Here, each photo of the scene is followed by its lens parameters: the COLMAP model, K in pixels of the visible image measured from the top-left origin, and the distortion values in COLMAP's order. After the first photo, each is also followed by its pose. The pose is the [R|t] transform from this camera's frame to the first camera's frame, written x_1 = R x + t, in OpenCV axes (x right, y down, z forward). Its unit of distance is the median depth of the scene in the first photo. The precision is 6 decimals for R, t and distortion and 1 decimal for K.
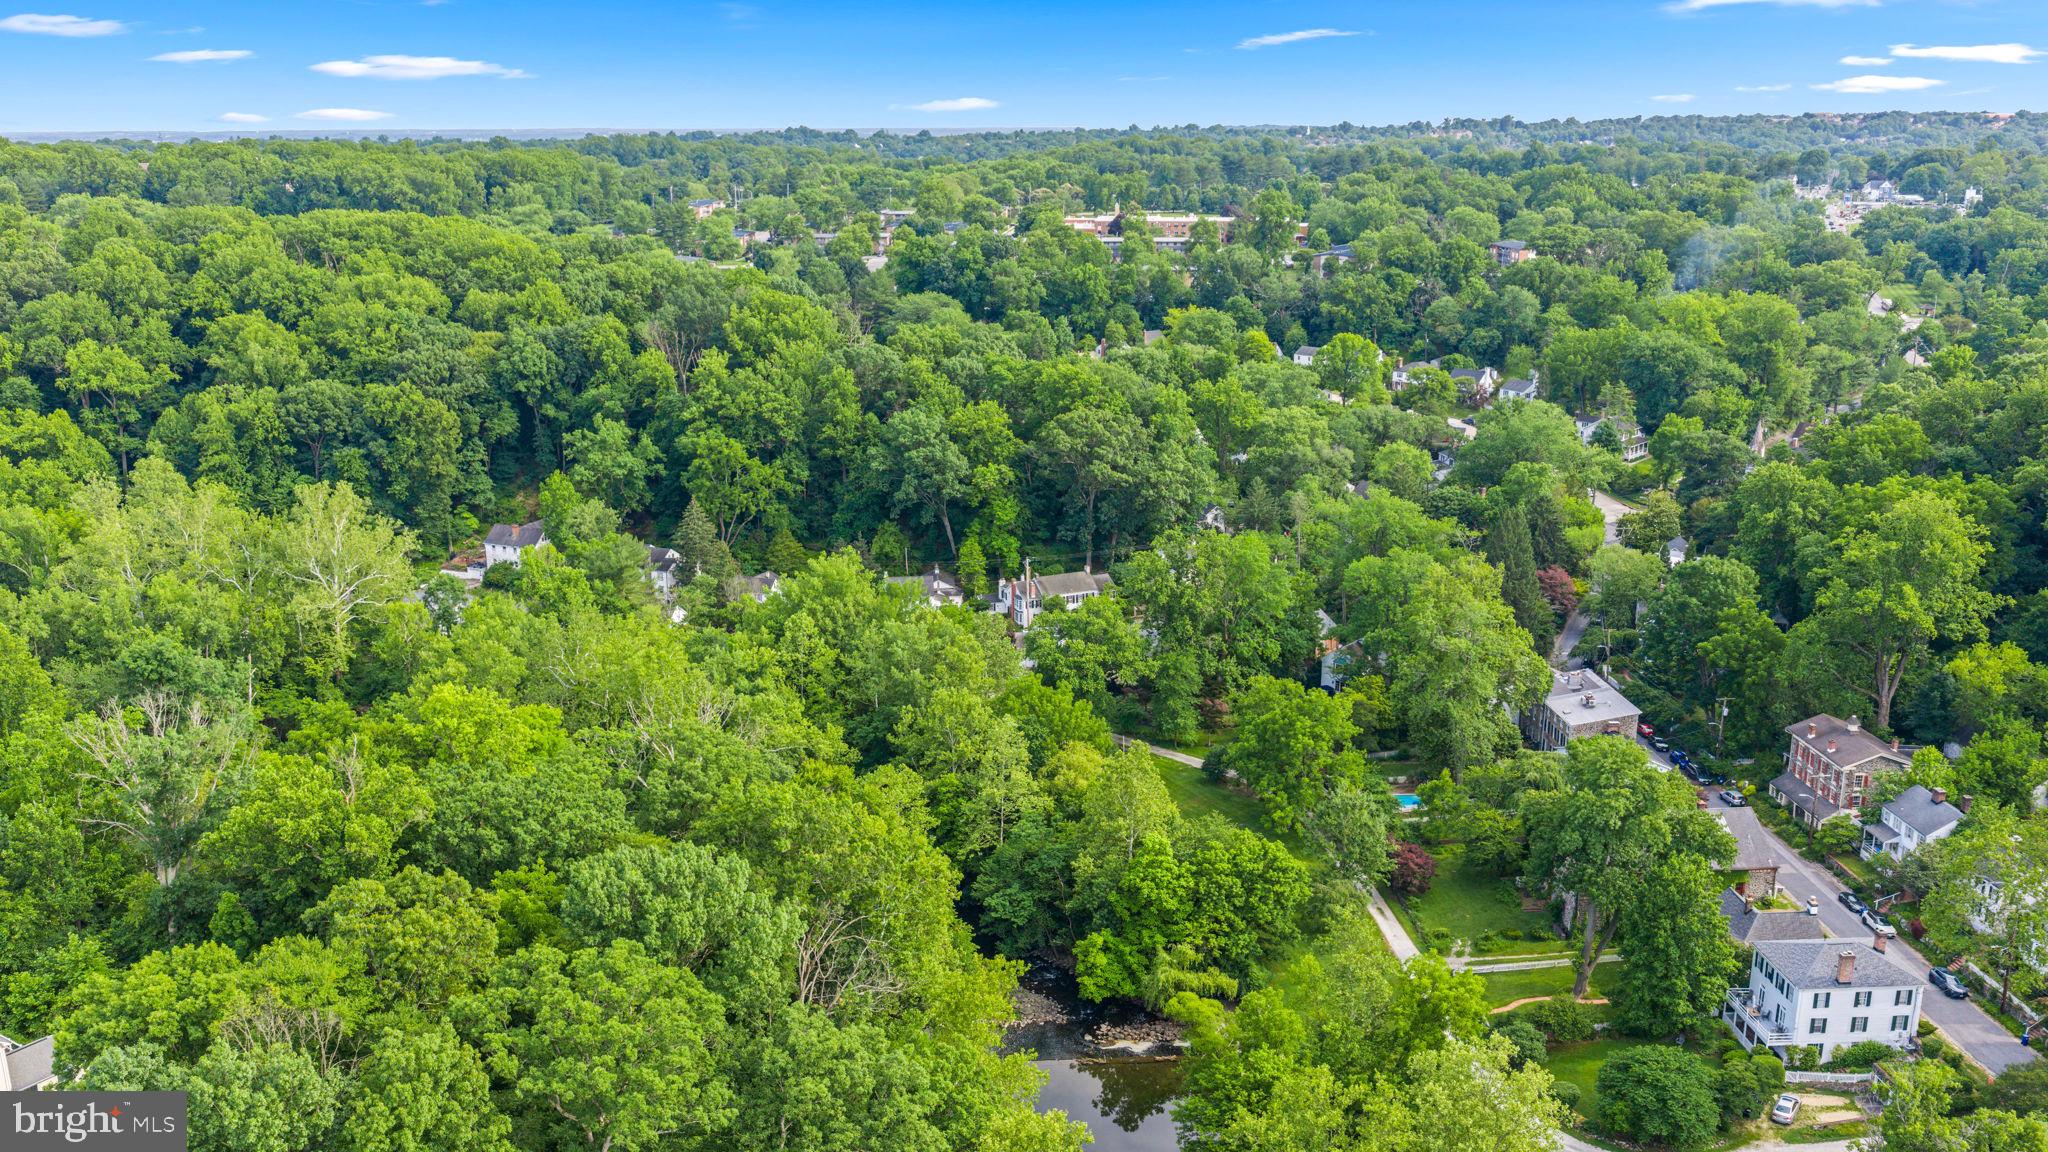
lens RADIAL K [[1588.5, 0, 1024.0], [0, 1588.5, 576.0], [0, 0, 1]] dist [-0.001655, 0.003165]
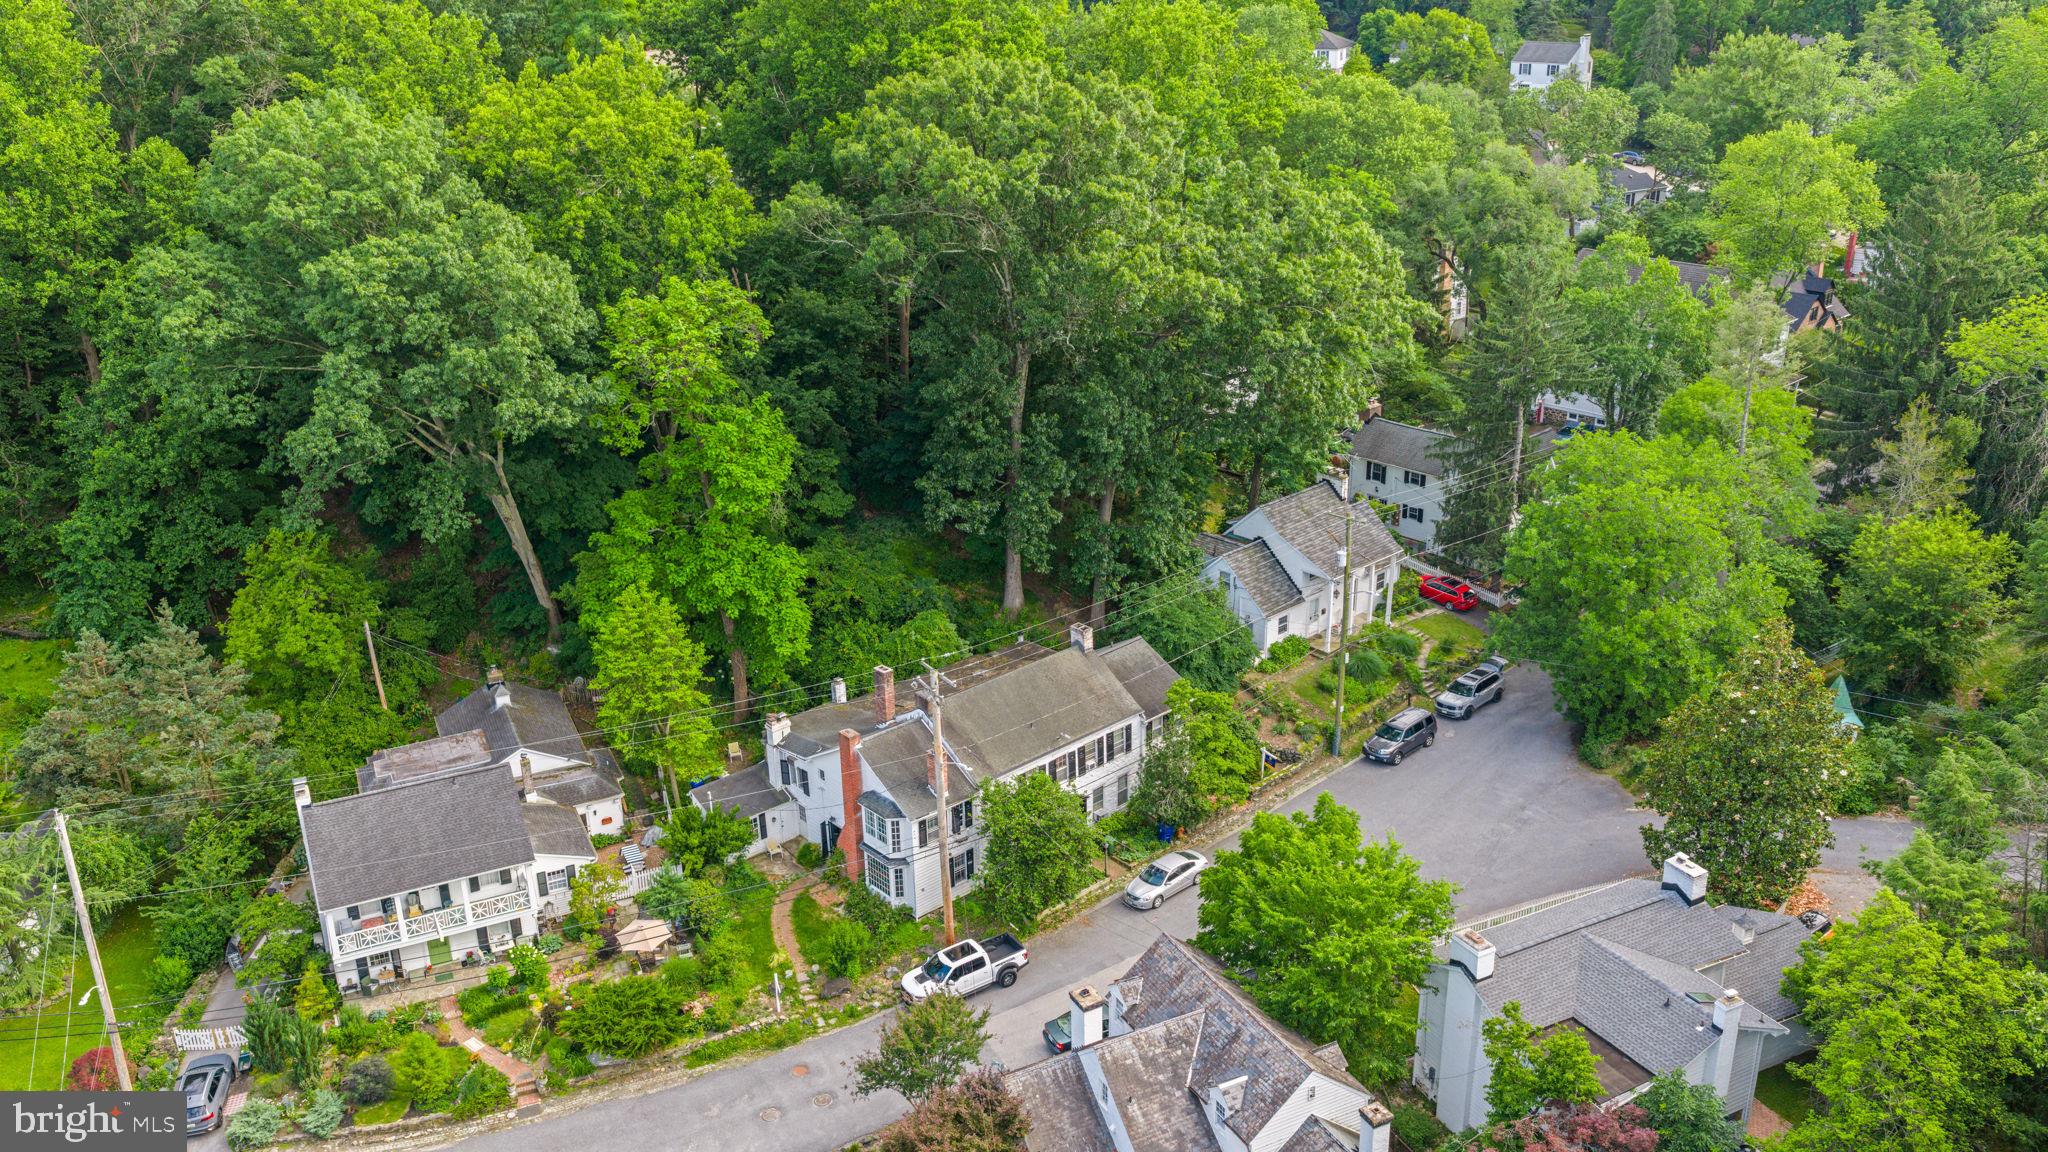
lens RADIAL K [[1588.5, 0, 1024.0], [0, 1588.5, 576.0], [0, 0, 1]] dist [-0.001655, 0.003165]
pose [[0.937568, -0.136774, 0.319780, -0.056023], [0.095424, 0.985306, 0.141653, -0.054173], [-0.334456, -0.102294, 0.936843, 0.728886]]
